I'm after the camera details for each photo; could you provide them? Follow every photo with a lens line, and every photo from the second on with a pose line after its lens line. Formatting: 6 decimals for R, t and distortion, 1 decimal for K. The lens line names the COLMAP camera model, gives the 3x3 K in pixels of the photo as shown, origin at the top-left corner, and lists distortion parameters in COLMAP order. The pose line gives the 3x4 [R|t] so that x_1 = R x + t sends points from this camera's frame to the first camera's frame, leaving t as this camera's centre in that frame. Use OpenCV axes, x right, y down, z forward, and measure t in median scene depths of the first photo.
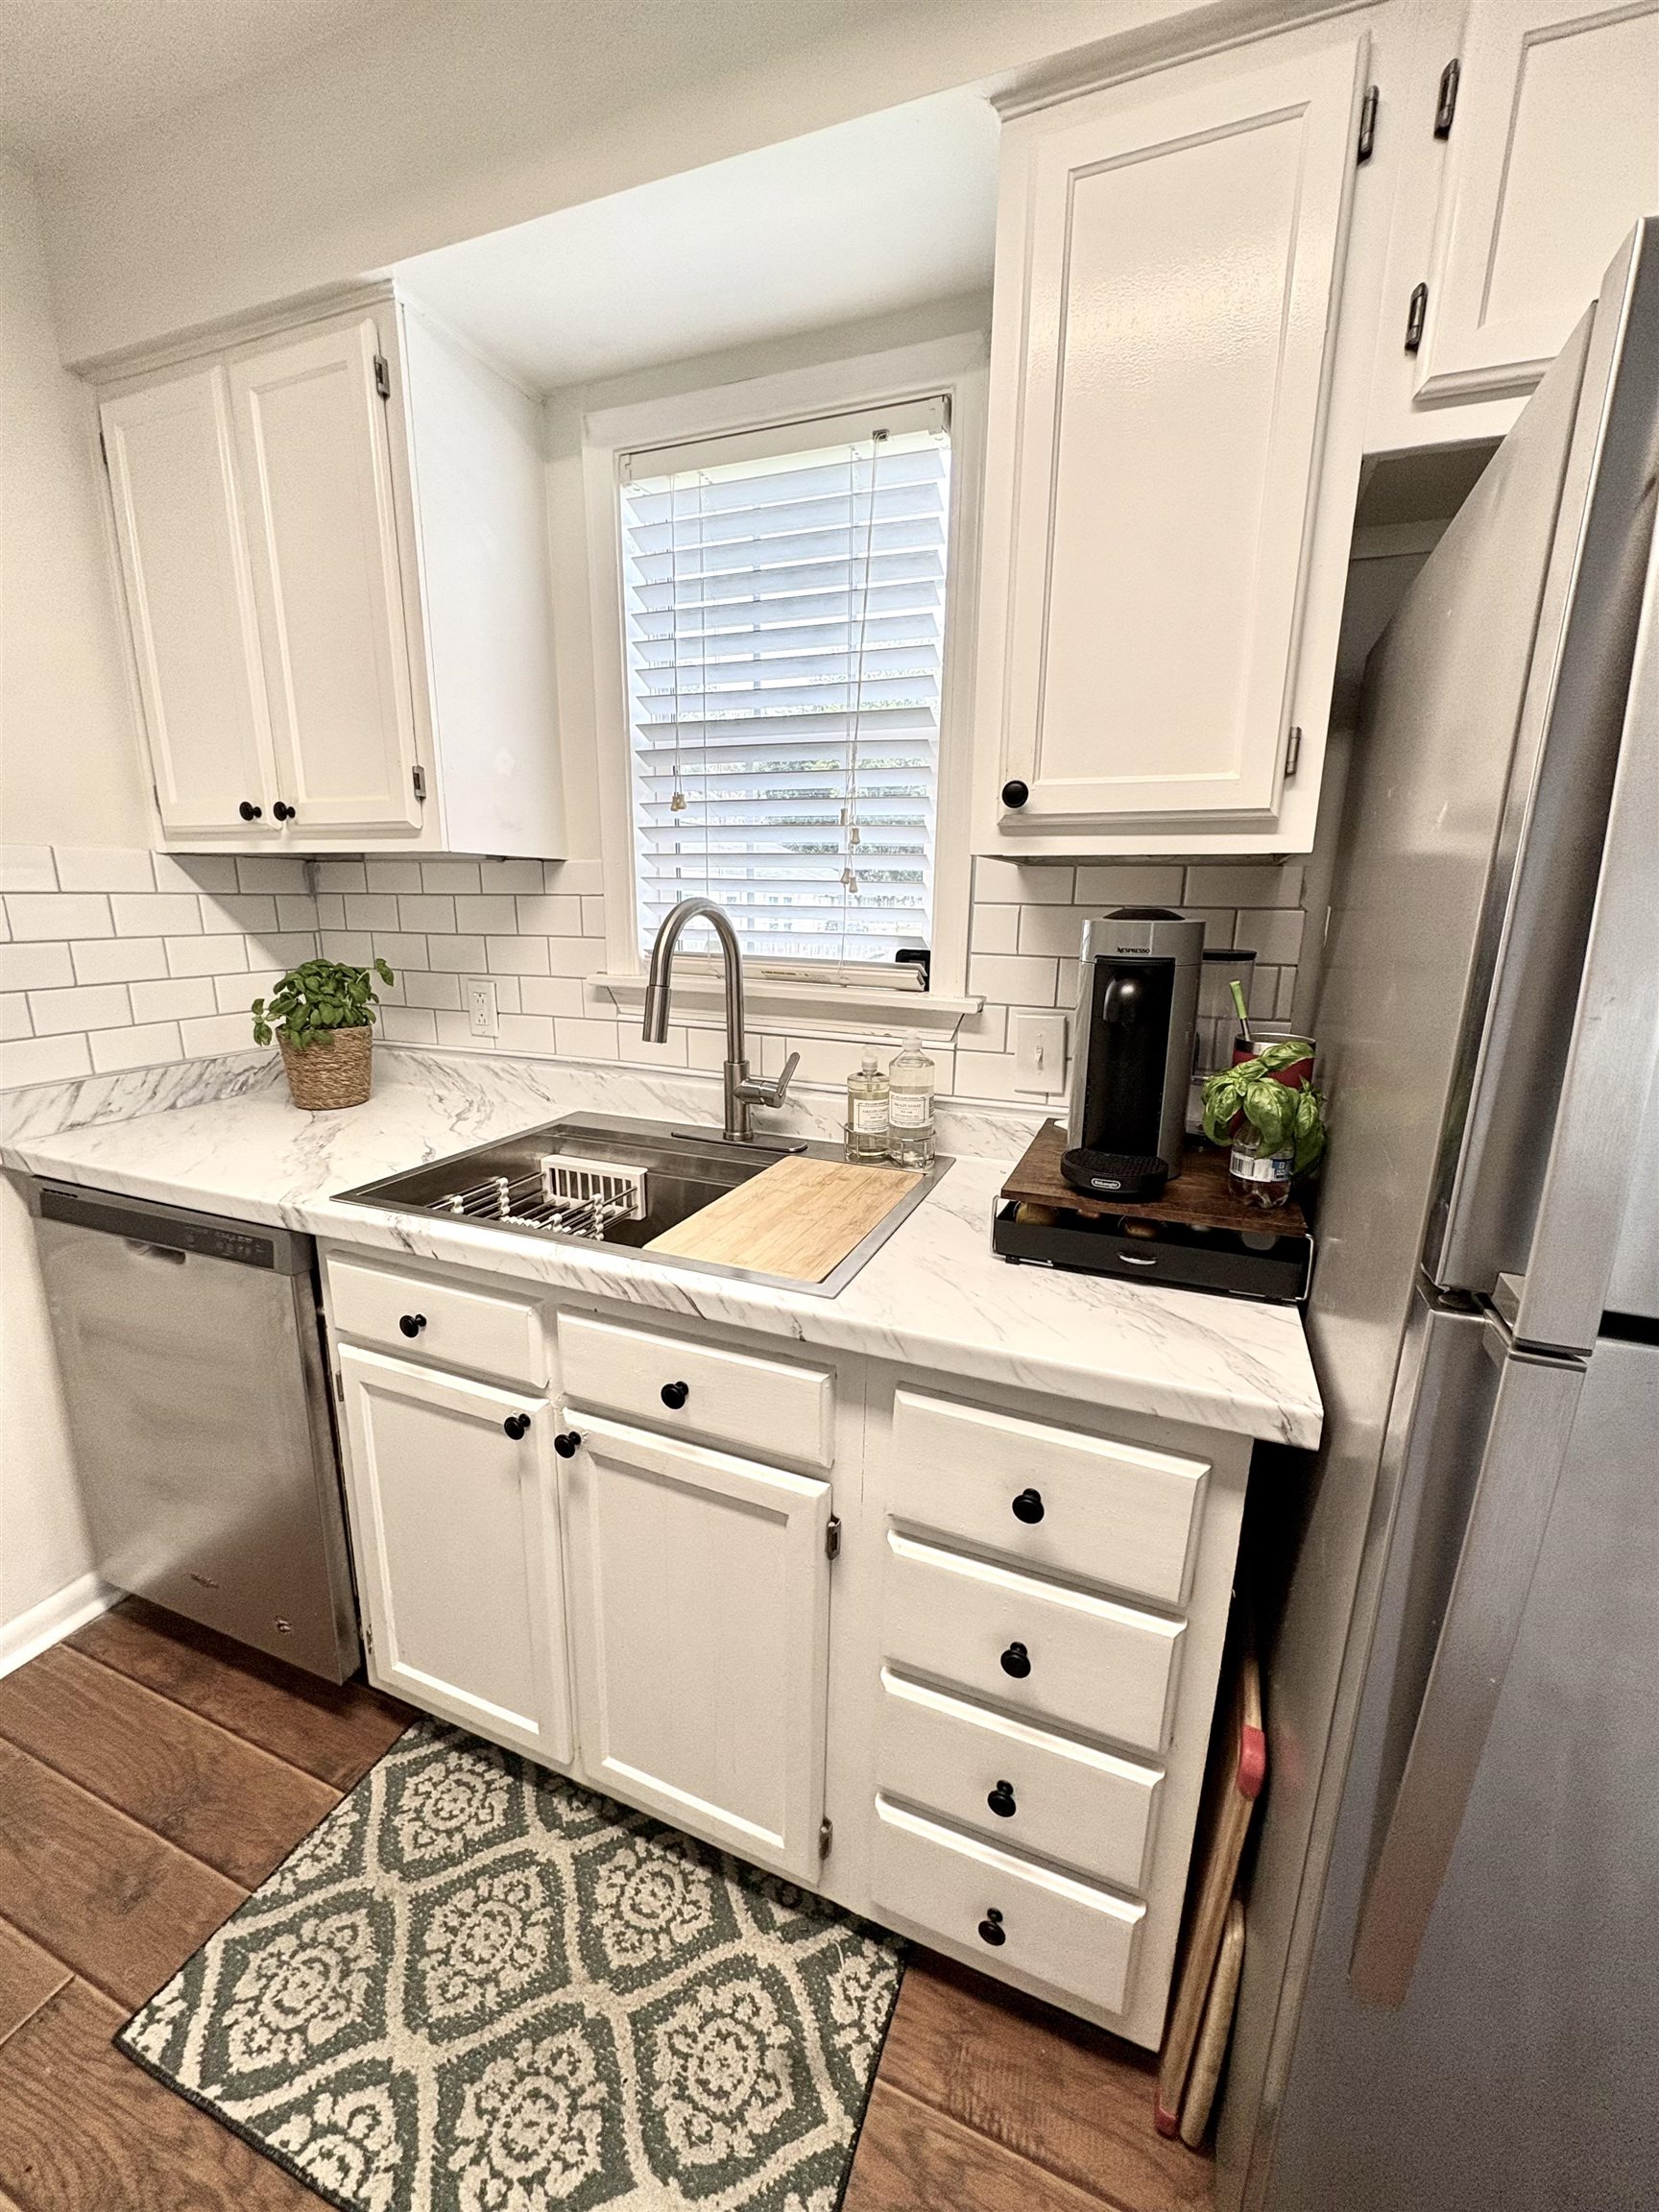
lens RADIAL K [[880.5, 0, 837.1], [0, 880.5, 1102.9], [0, 0, 1]] dist [0.001792, -0.000980]
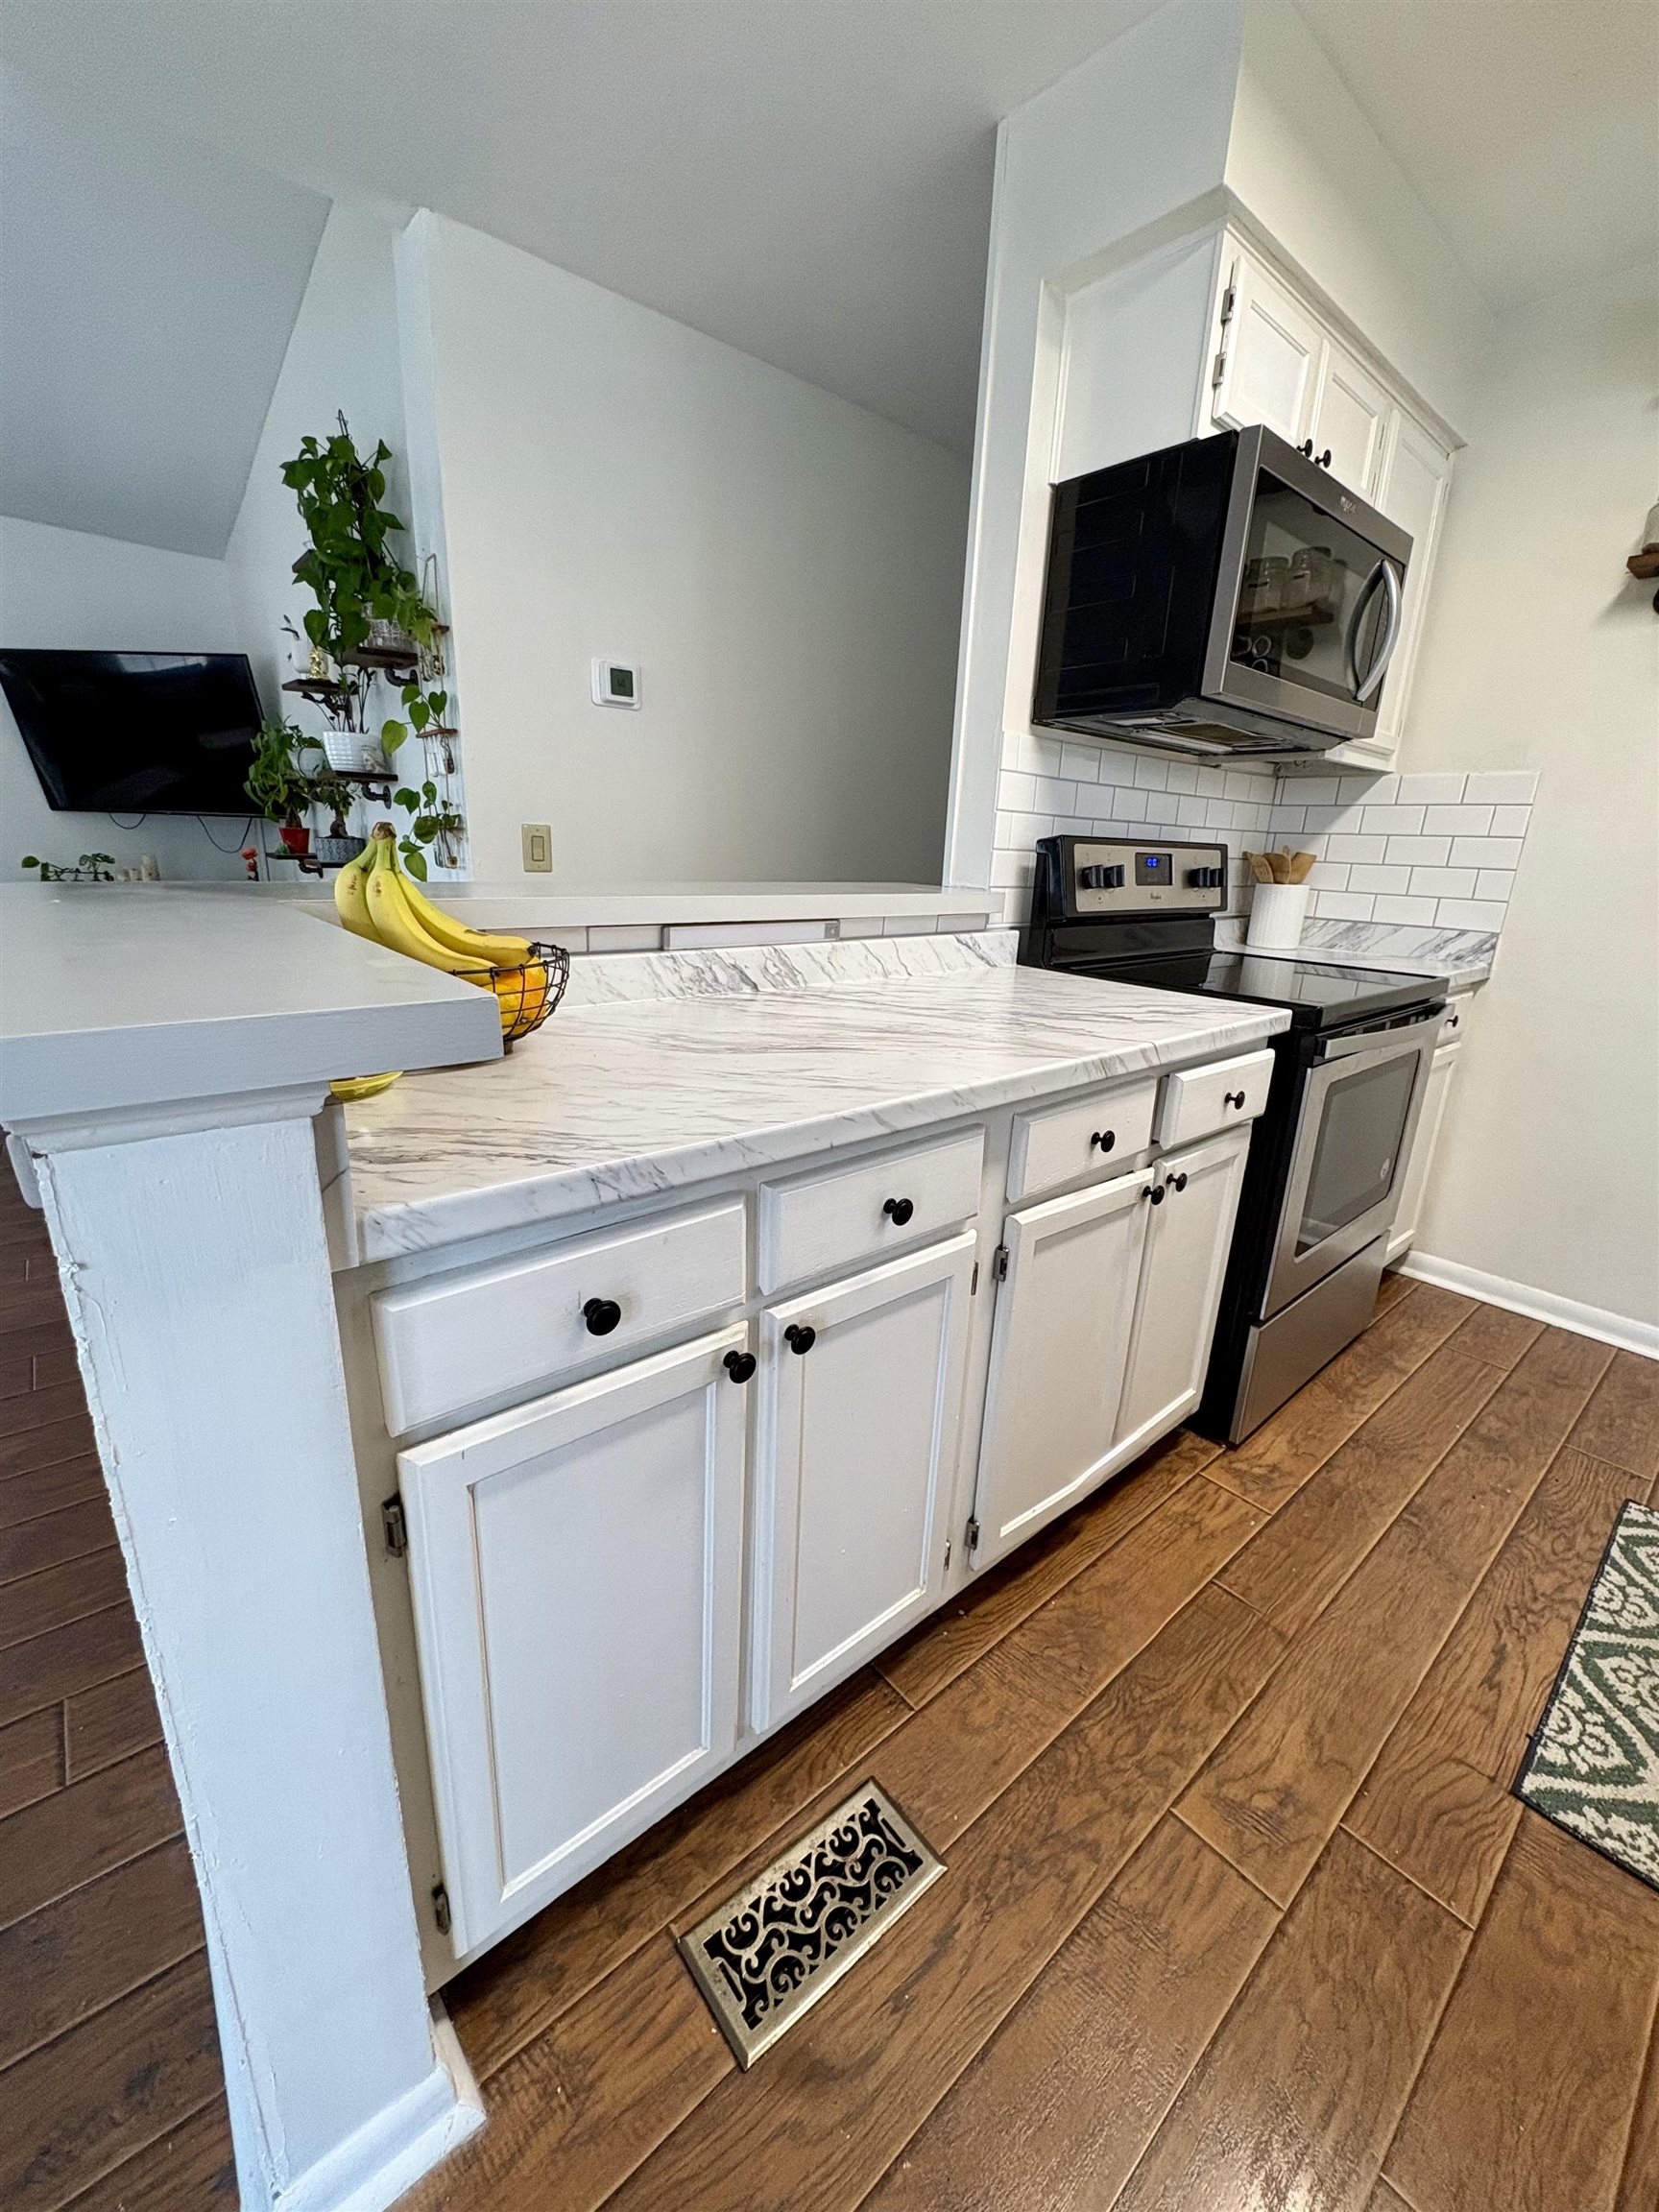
lens RADIAL K [[880.5, 0, 836.8], [0, 880.5, 1105.1], [0, 0, 1]] dist [0.001792, -0.000980]
pose [[-0.458217, 0.223954, -0.860164, 0.890553], [-0.241440, 0.899990, 0.362940, 0.144426], [0.855420, 0.373983, -0.358320, 0.054687]]
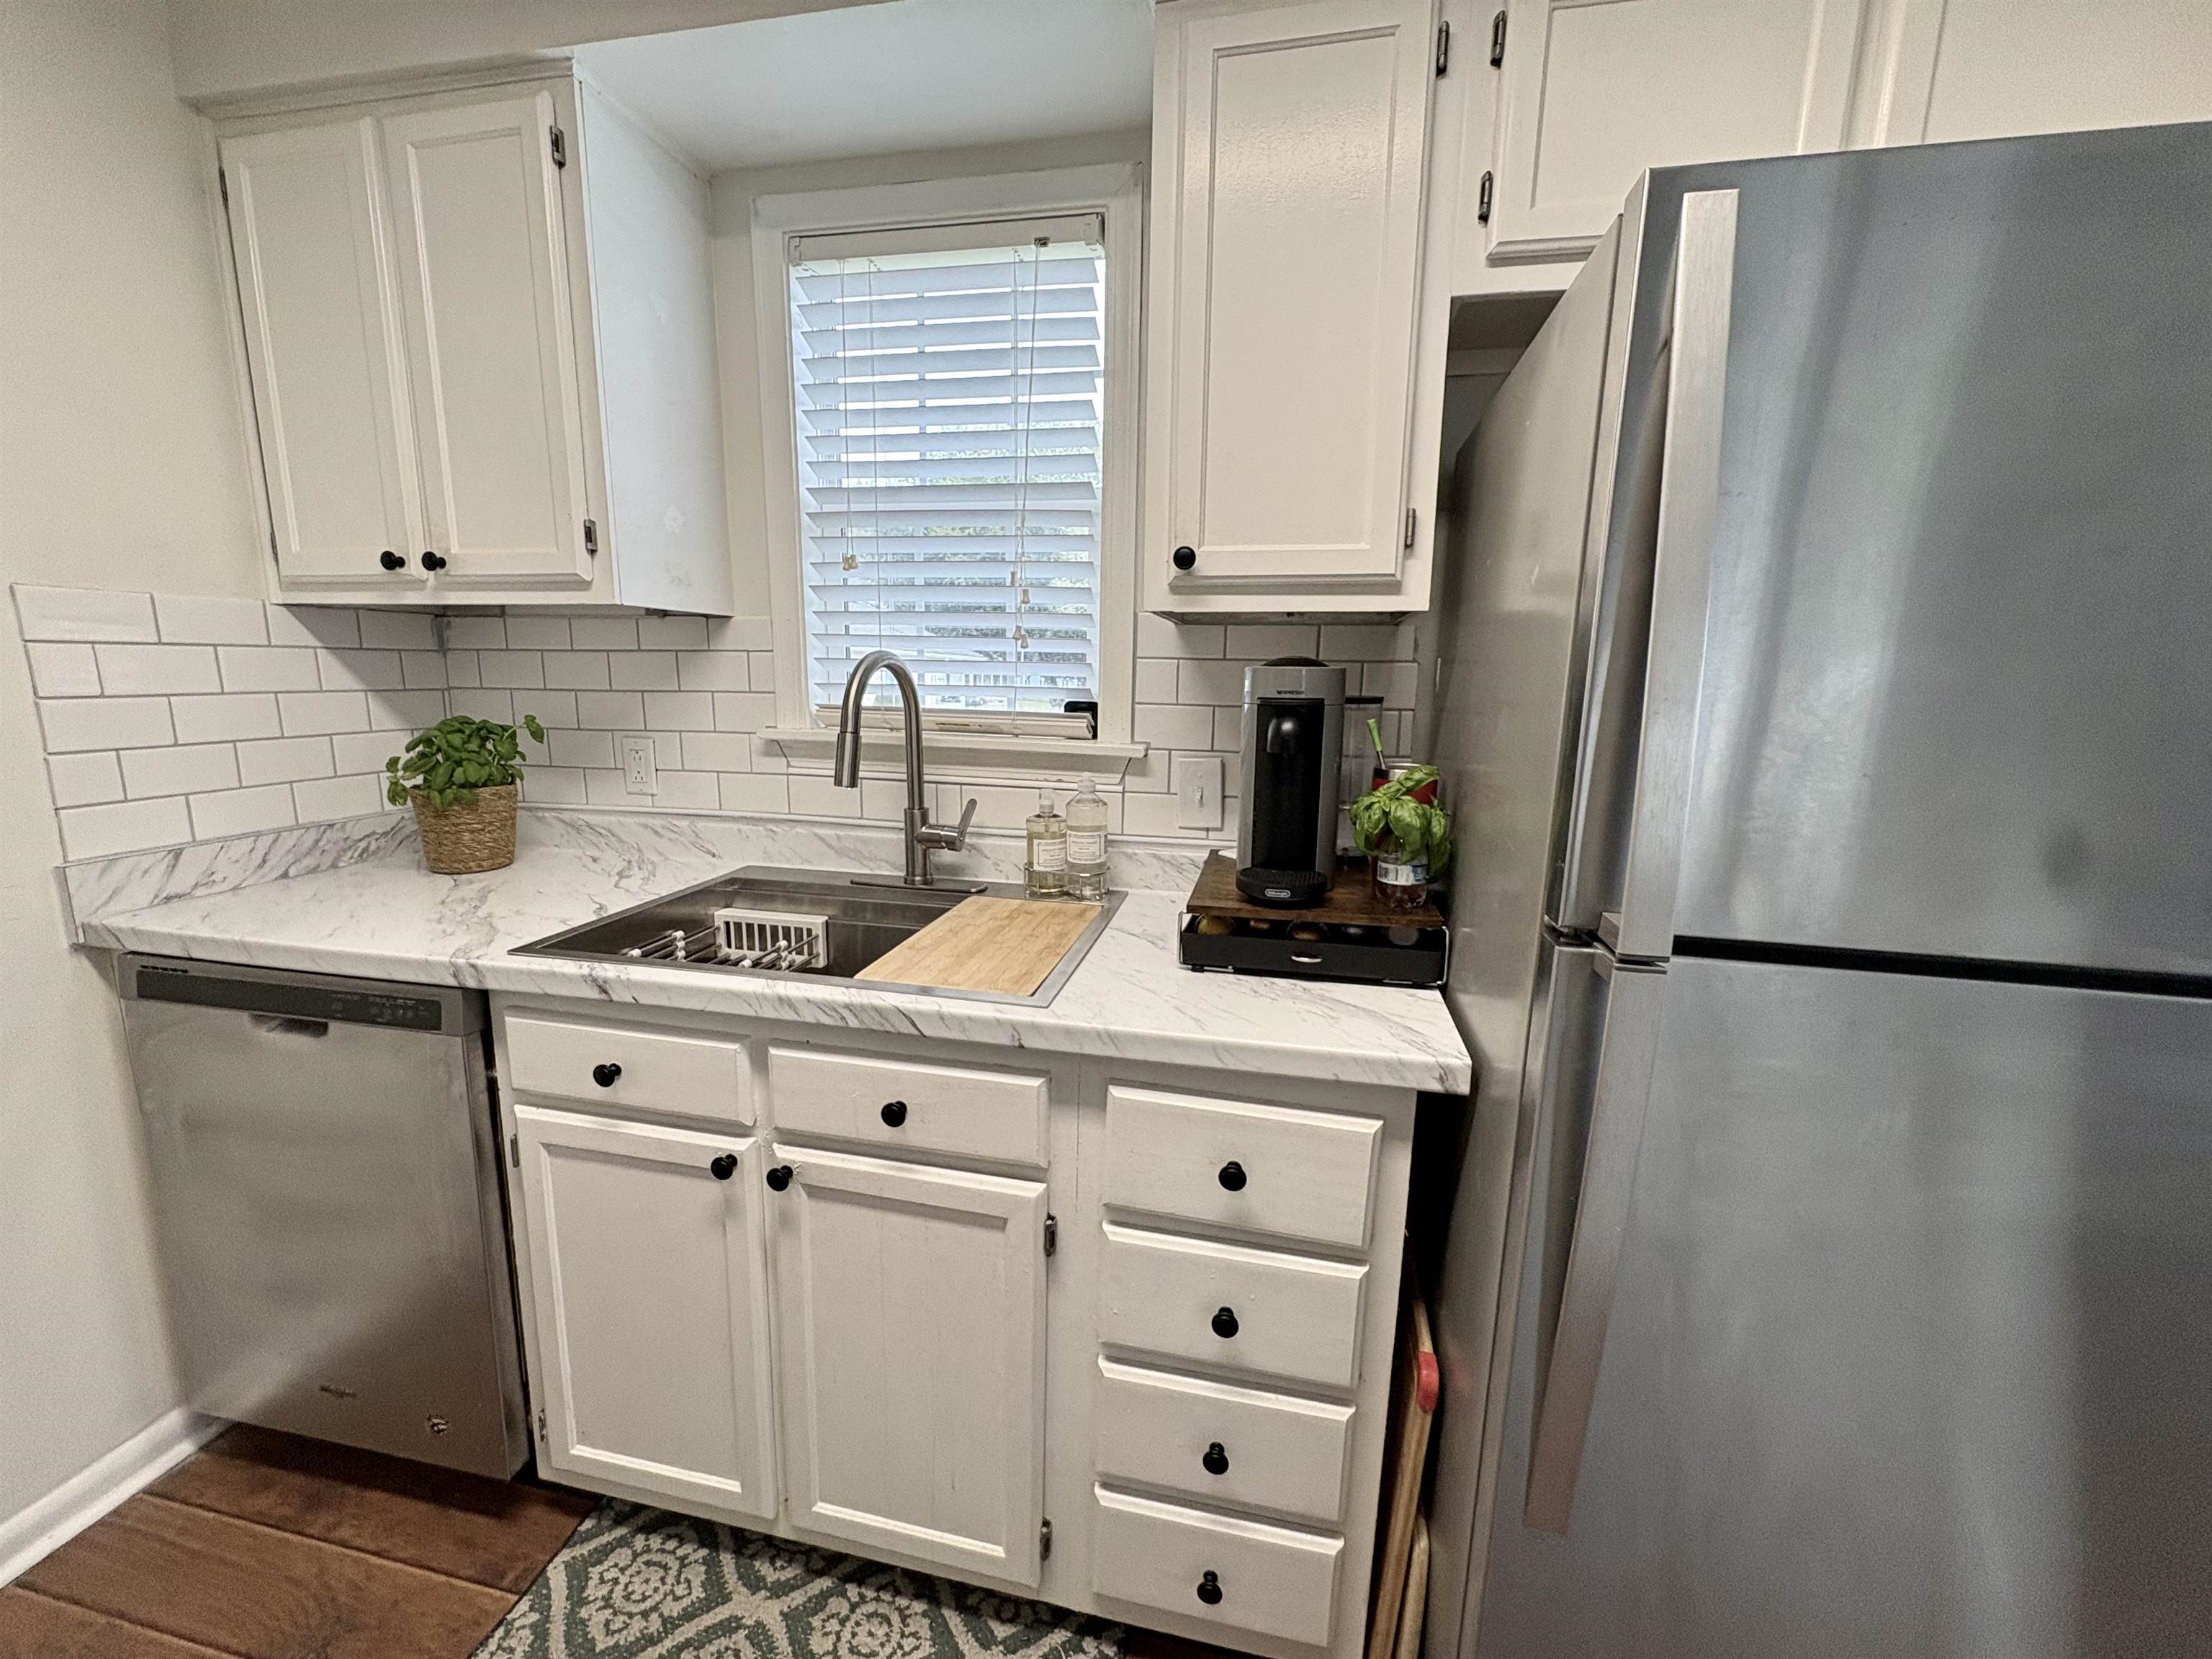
lens RADIAL K [[880.5, 0, 1109.4], [0, 880.5, 826.9], [0, 0, 1]] dist [0.001792, -0.000980]
pose [[0.984677, -0.028980, 0.171963, -0.083956], [0.038040, 0.998043, -0.049626, 0.042624], [-0.170189, 0.055407, 0.983853, -0.075785]]
